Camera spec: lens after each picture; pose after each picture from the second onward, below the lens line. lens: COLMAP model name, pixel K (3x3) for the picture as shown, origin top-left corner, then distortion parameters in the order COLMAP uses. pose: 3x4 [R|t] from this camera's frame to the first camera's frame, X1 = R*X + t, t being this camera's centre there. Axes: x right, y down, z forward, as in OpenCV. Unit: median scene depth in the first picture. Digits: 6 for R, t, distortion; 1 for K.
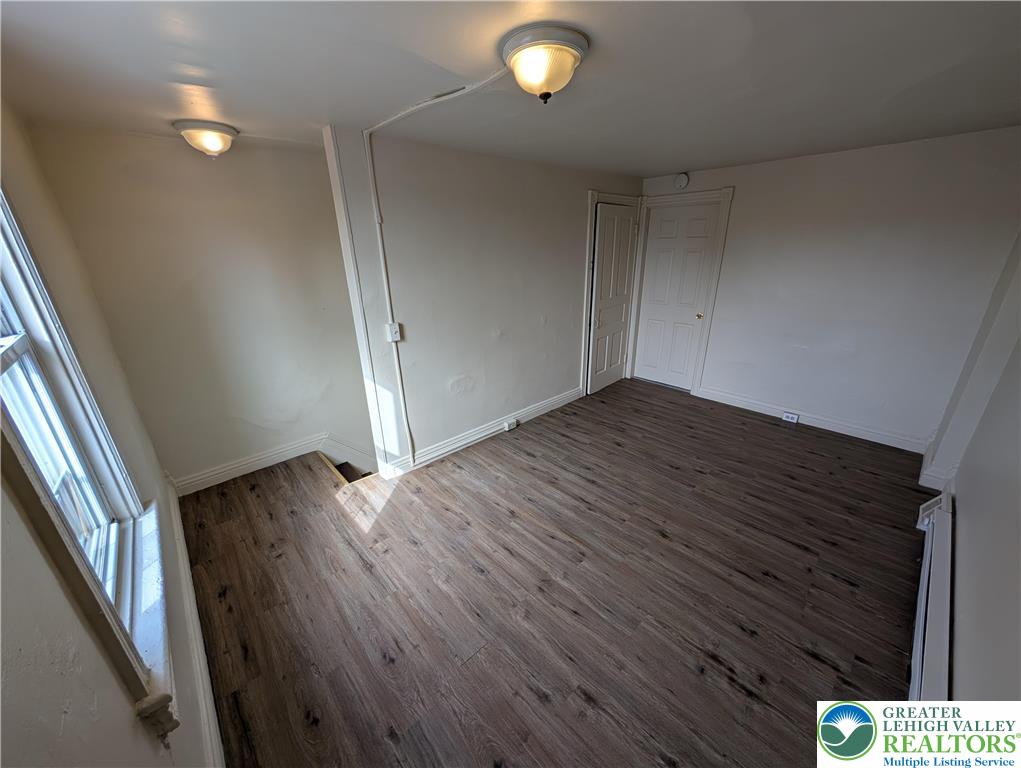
lens RADIAL K [[384.2, 0, 514.5], [0, 384.2, 386.5], [0, 0, 1]] dist [0.000906, 0.000178]
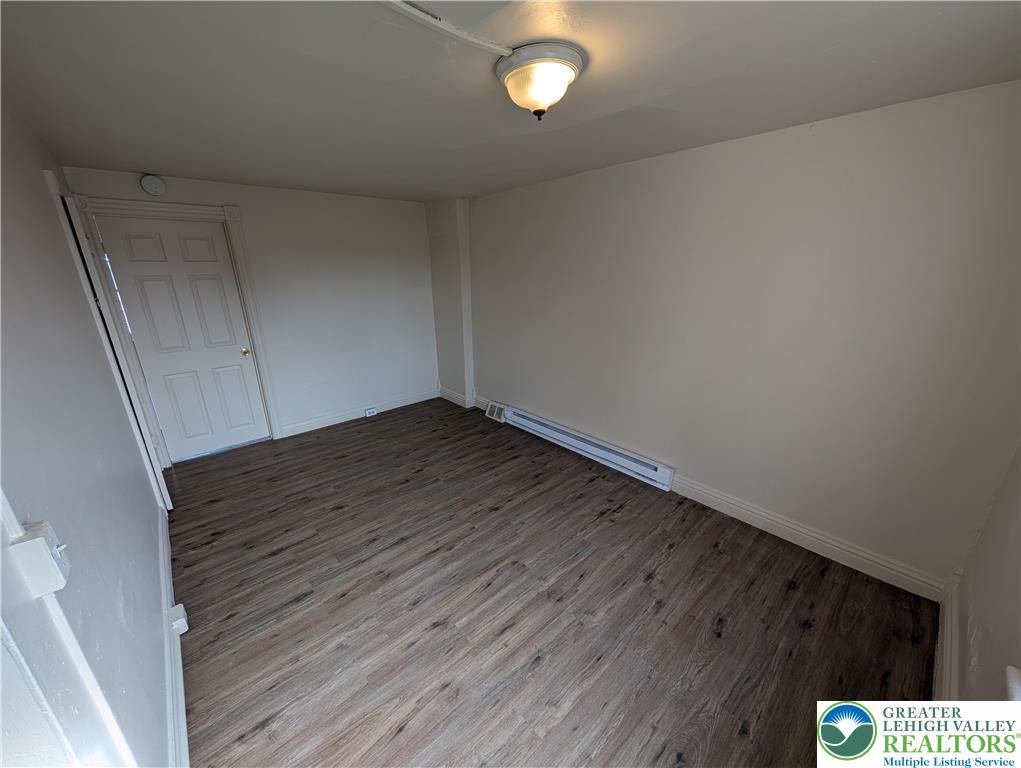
lens RADIAL K [[384.2, 0, 515.8], [0, 384.2, 383.8], [0, 0, 1]] dist [0.000906, 0.000178]
pose [[0.022322, -0.282536, 0.958997, -0.564905], [0.356846, 0.898302, 0.256348, -0.211158], [-0.933897, 0.336492, 0.120873, 0.612492]]
